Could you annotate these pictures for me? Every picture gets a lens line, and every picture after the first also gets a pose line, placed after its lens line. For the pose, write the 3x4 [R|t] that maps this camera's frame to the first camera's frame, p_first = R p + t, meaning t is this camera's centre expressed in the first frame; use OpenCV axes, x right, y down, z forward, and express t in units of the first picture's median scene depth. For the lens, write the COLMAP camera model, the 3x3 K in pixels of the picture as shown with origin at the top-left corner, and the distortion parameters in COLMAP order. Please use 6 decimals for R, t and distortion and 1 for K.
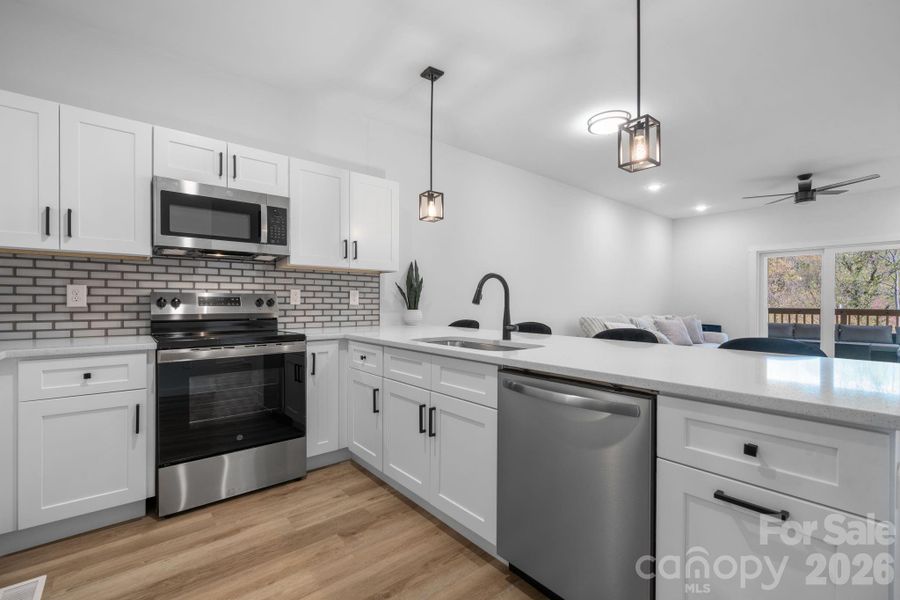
lens RADIAL K [[394.1, 0, 445.9], [0, 394.1, 303.3], [0, 0, 1]] dist [0.003208, 0.000083]
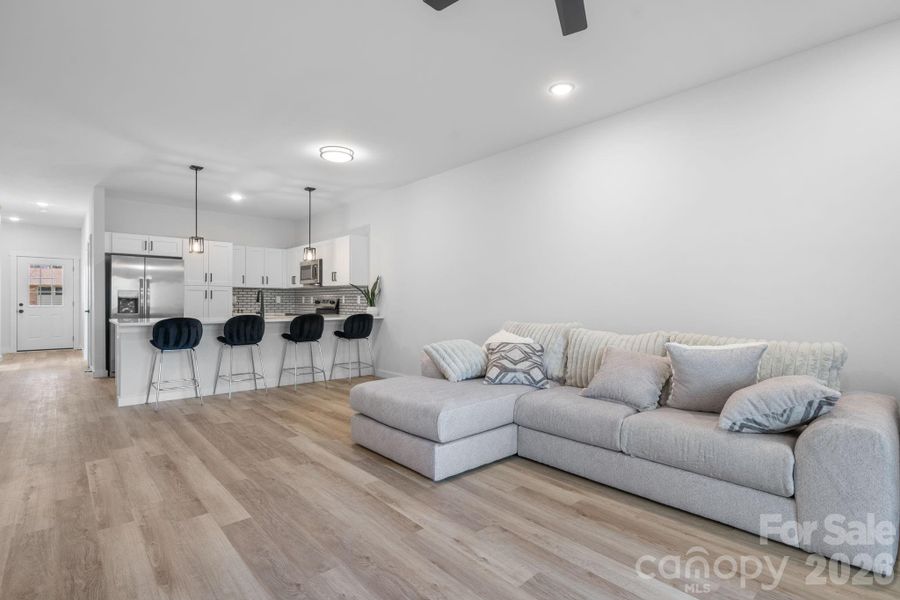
lens RADIAL K [[429.2, 0, 467.9], [0, 429.2, 307.6], [0, 0, 1]] dist [-0.034375, 0.001524]
pose [[0.076747, 0.009882, -0.997002, 2.499985], [-0.007108, 0.999931, 0.009364, 0.000964], [0.997025, 0.006368, 0.076812, 1.860671]]
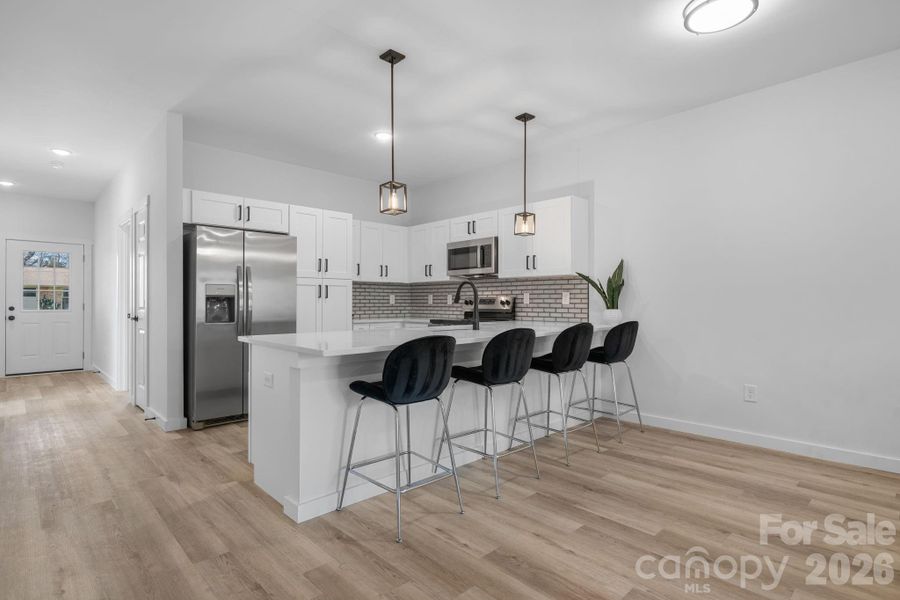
lens RADIAL K [[457.0, 0, 448.2], [0, 457.0, 301.7], [0, 0, 1]] dist [-0.010096, 0.000072]
pose [[0.061663, -0.004808, -0.998085, 1.552092], [-0.001169, 0.999987, -0.004889, 0.004882], [0.998096, 0.001468, 0.061657, 0.762971]]
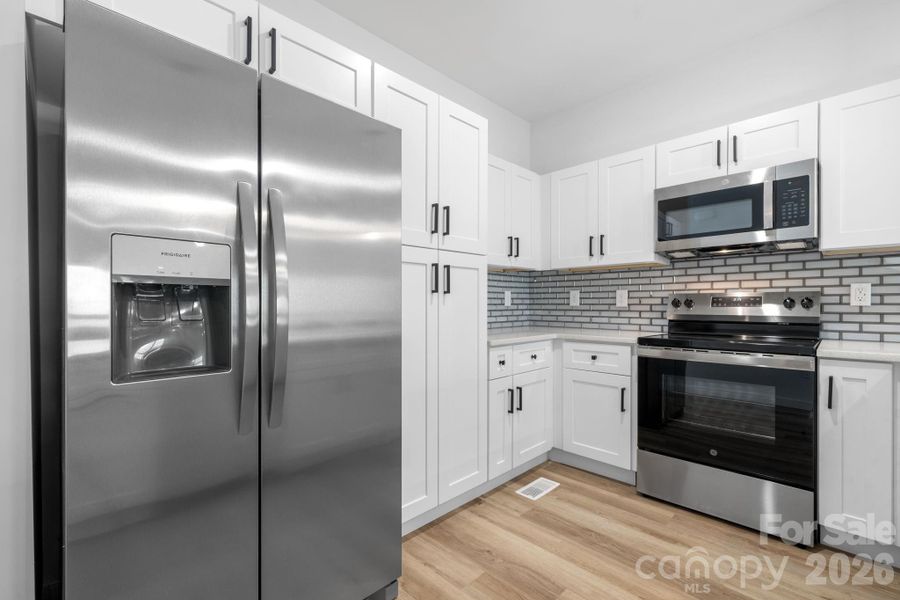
lens RADIAL K [[394.1, 0, 447.8], [0, 394.1, 305.0], [0, 0, 1]] dist [0.003208, 0.000083]
pose [[0.089926, 0.001165, -0.995948, 0.289944], [0.000434, 0.999999, 0.001209, 0.001354], [0.995948, -0.000541, 0.089926, 0.284199]]
